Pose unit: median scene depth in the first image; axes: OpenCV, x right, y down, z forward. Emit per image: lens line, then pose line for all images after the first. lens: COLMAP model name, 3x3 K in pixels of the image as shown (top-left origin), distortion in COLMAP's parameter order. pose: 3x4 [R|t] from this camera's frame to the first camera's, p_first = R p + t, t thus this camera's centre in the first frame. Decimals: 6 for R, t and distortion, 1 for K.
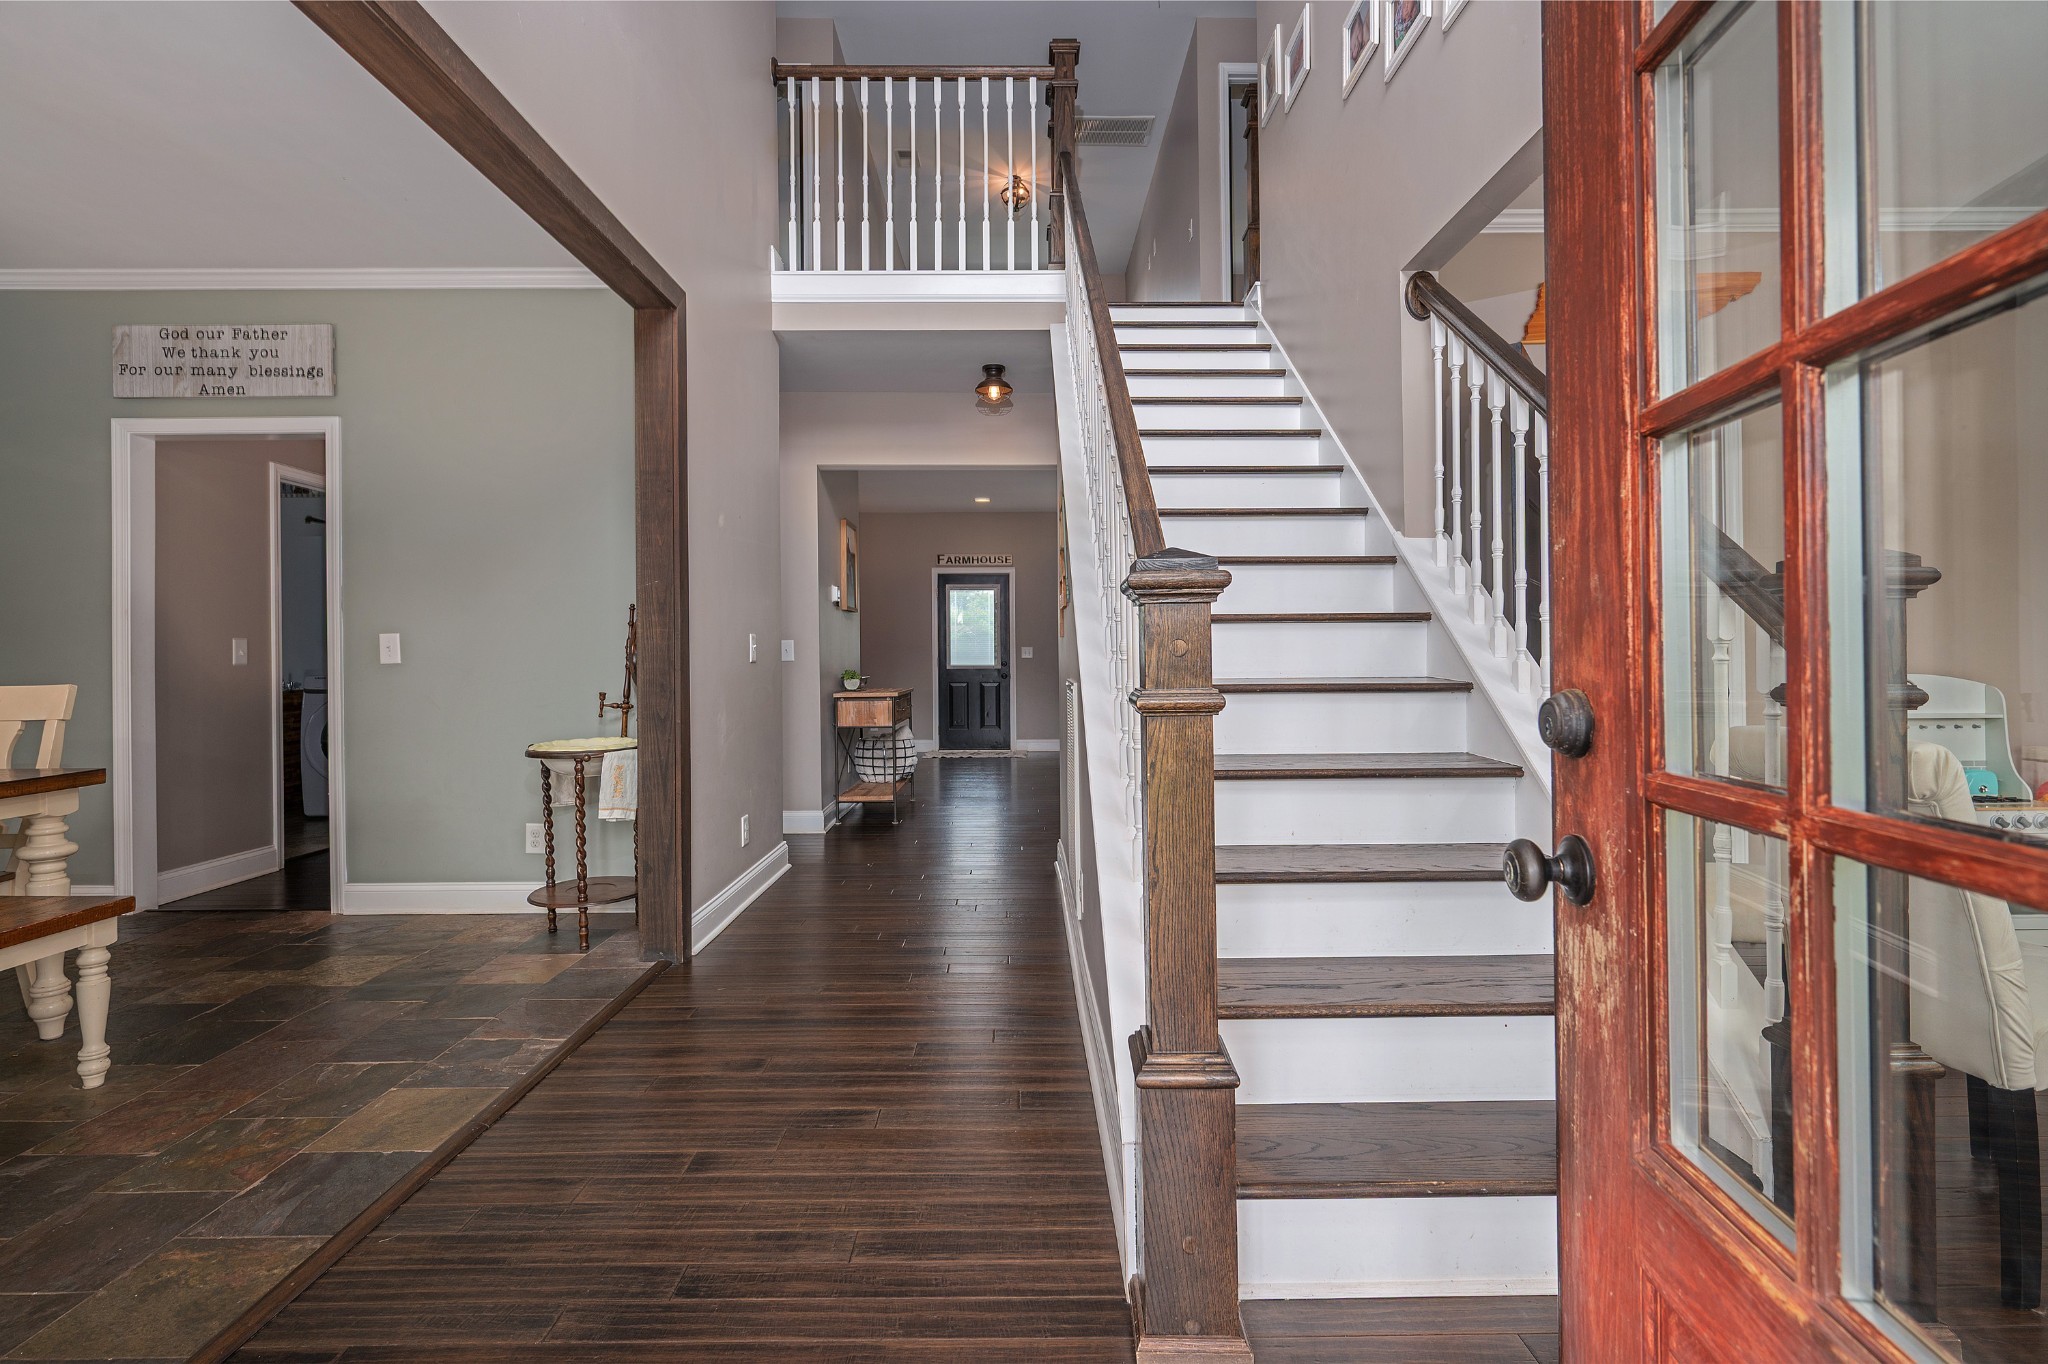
lens RADIAL K [[933.0, 0, 1031.5], [0, 933.0, 652.7], [0, 0, 1]] dist [-0.003800, -0.000609]
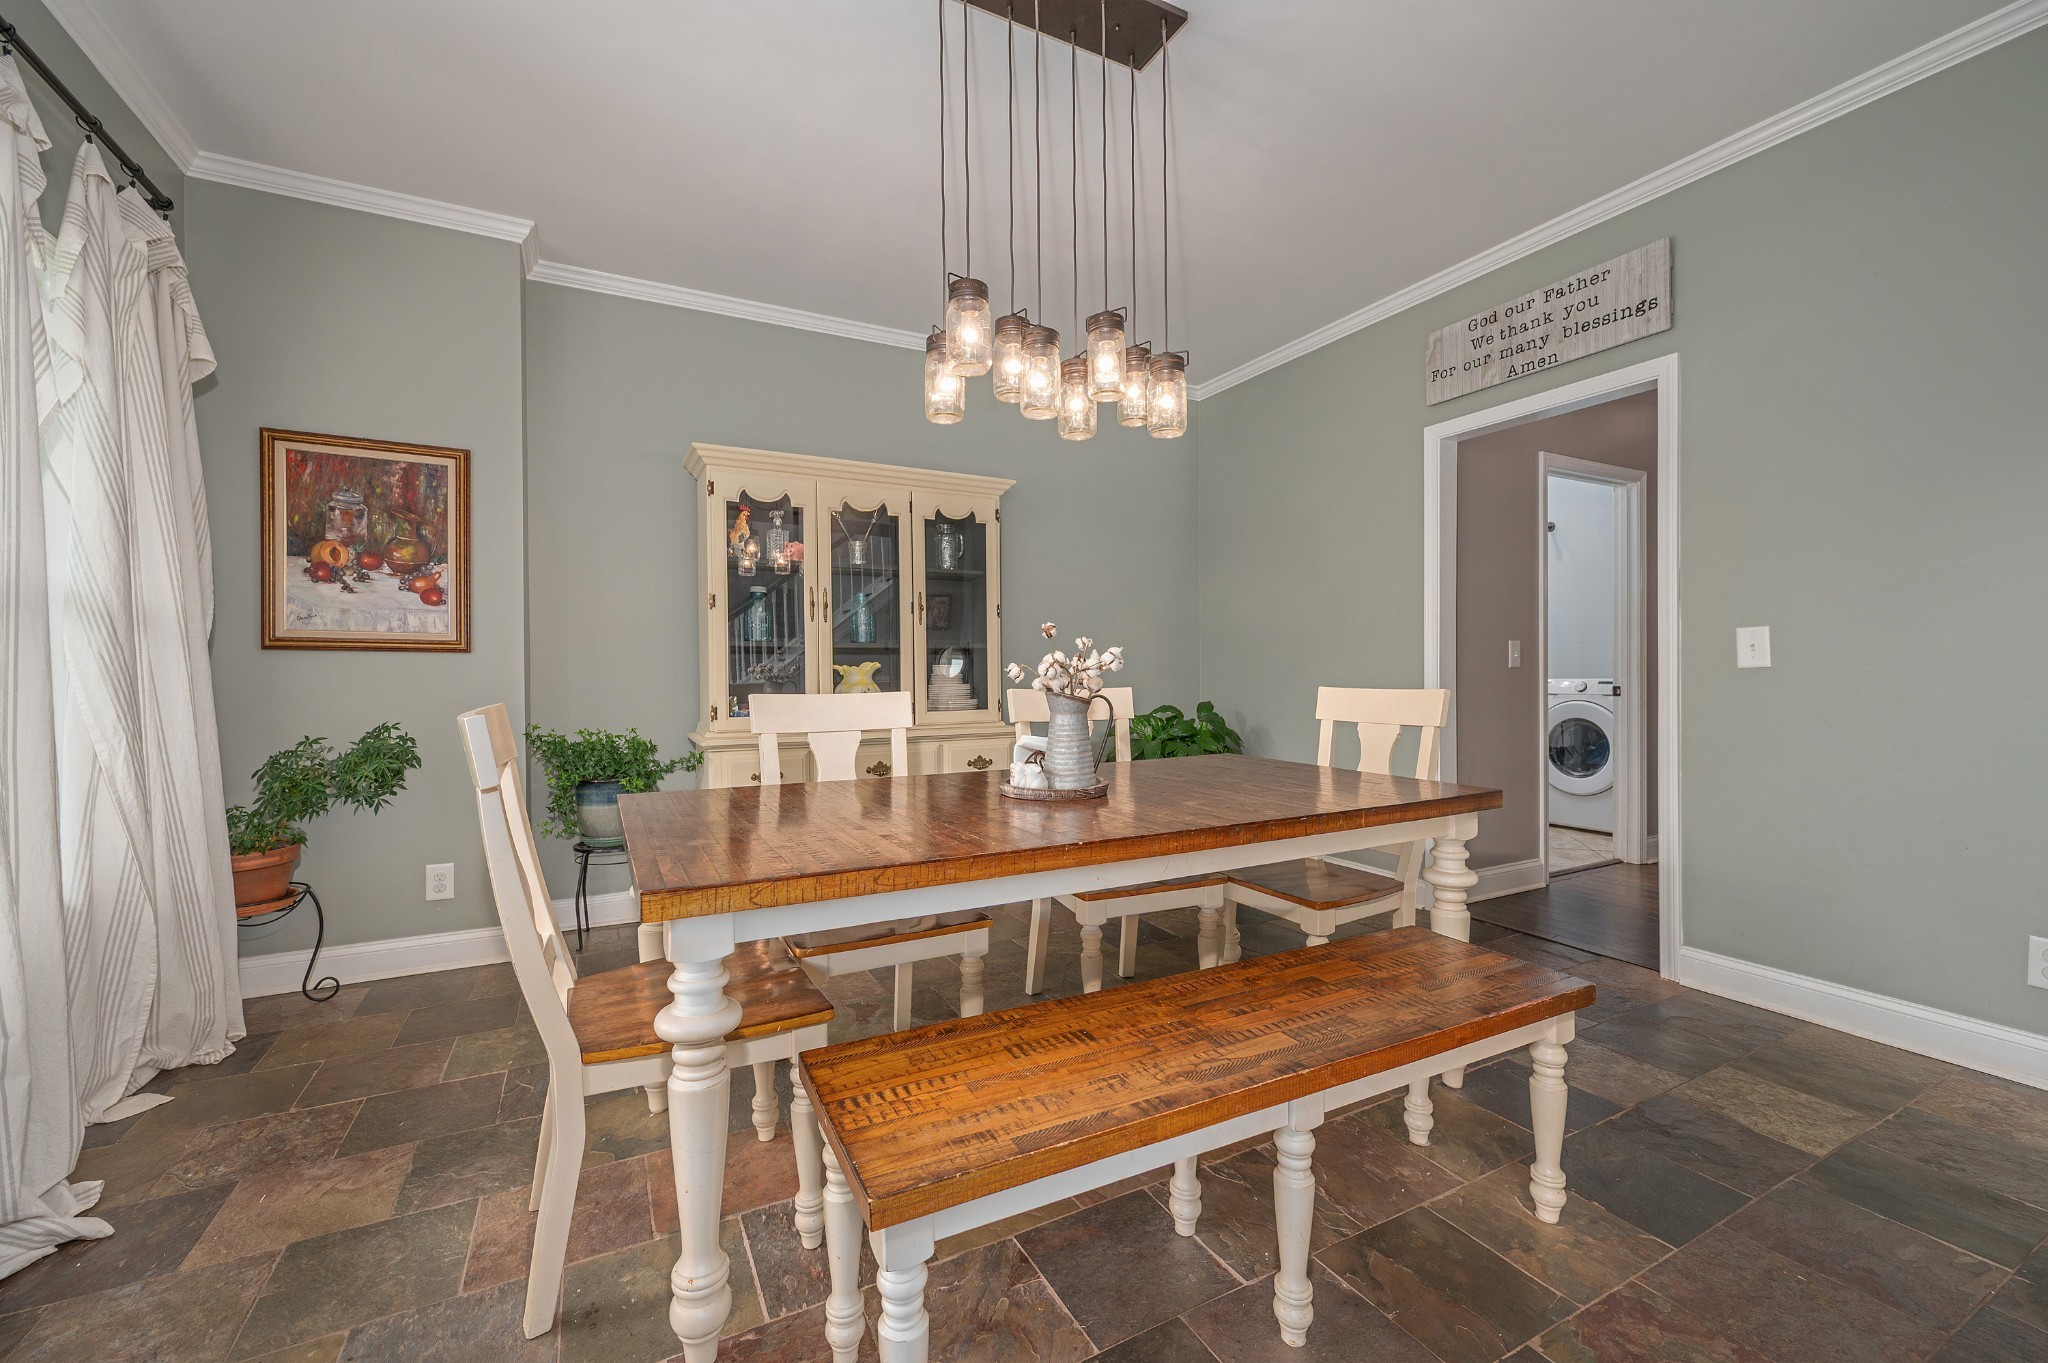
lens RADIAL K [[834.7, 0, 1024.8], [0, 834.7, 680.8], [0, 0, 1]] dist [-0.002220, -0.000056]
pose [[0.445068, 0.016086, -0.895352, -0.358810], [0.010251, 0.999682, 0.023056, 0.001208], [0.895438, -0.019439, 0.444761, 0.190607]]
